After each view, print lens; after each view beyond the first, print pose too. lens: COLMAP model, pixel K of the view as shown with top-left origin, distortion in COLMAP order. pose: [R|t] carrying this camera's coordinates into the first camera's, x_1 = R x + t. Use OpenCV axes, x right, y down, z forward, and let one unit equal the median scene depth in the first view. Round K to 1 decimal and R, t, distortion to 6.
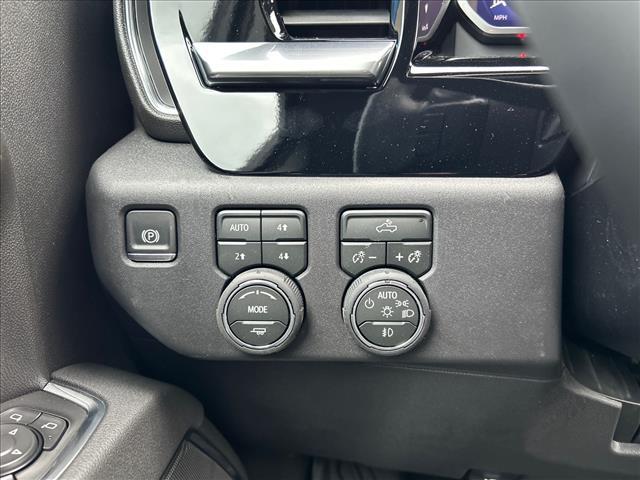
lens RADIAL K [[480.5, 0, 306.2], [0, 480.5, 241.5], [0, 0, 1]] dist [0.002754, -0.001114]
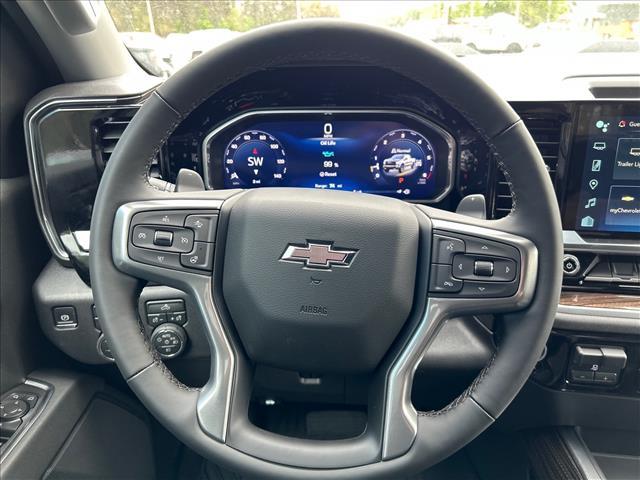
lens RADIAL K [[497.0, 0, 310.8], [0, 497.0, 240.0], [0, 0, 1]] dist [0.011515, 0.002628]
pose [[0.993097, -0.064330, 0.098078, 0.667160], [0.051063, 0.989902, 0.132239, -0.659248], [-0.105594, -0.126318, 0.986354, -1.511058]]
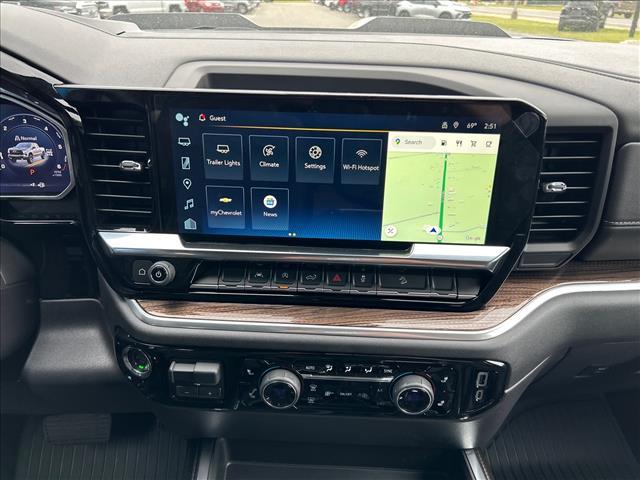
lens RADIAL K [[499.6, 0, 326.8], [0, 499.6, 238.5], [0, 0, 1]] dist [0.002982, -0.002386]
pose [[0.970394, -0.083631, 0.226584, 2.311216], [0.037494, 0.978926, 0.200743, -0.716143], [-0.238598, -0.186305, 0.953080, -1.502299]]
